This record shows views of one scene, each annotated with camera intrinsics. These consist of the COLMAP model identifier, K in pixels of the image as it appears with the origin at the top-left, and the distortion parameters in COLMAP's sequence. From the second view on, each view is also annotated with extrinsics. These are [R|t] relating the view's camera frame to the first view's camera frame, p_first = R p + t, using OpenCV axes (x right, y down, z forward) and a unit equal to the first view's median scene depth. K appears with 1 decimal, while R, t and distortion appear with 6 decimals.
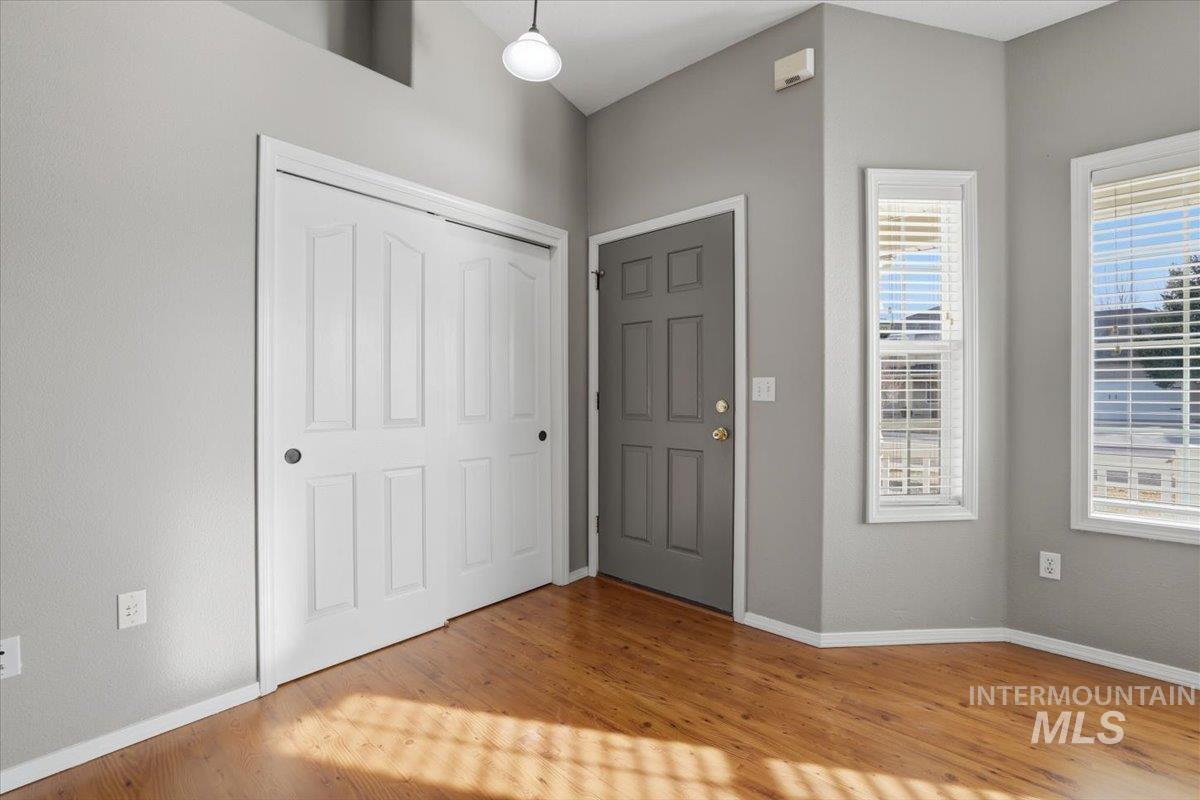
lens RADIAL K [[532.4, 0, 600.0], [0, 532.4, 400.0], [0, 0, 1]] dist [-0.042040, 0.020462]
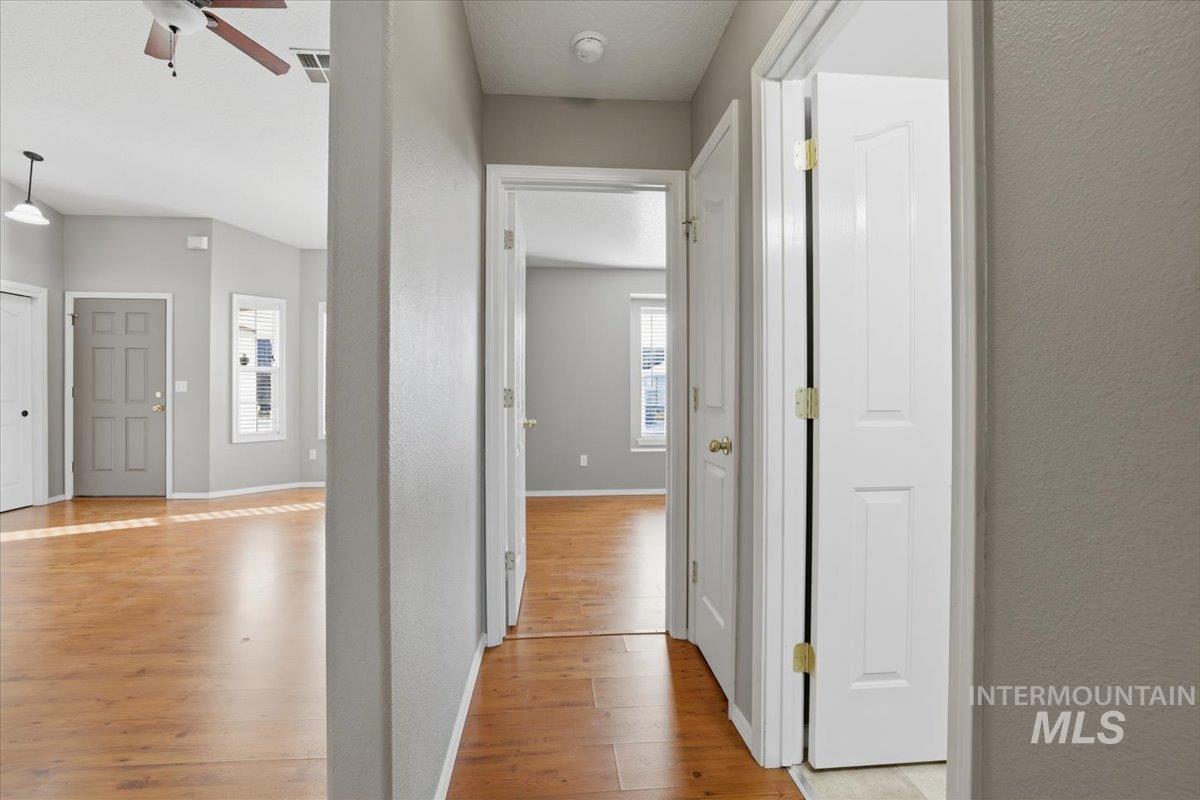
lens RADIAL K [[514.1, 0, 598.4], [0, 514.1, 393.2], [0, 0, 1]] dist [-0.051821, 0.016293]
pose [[0.682589, -0.000173, 0.730802, -0.014629], [0.001187, 0.999999, -0.000872, 0.009499], [-0.730801, 0.001462, 0.682589, -1.421640]]
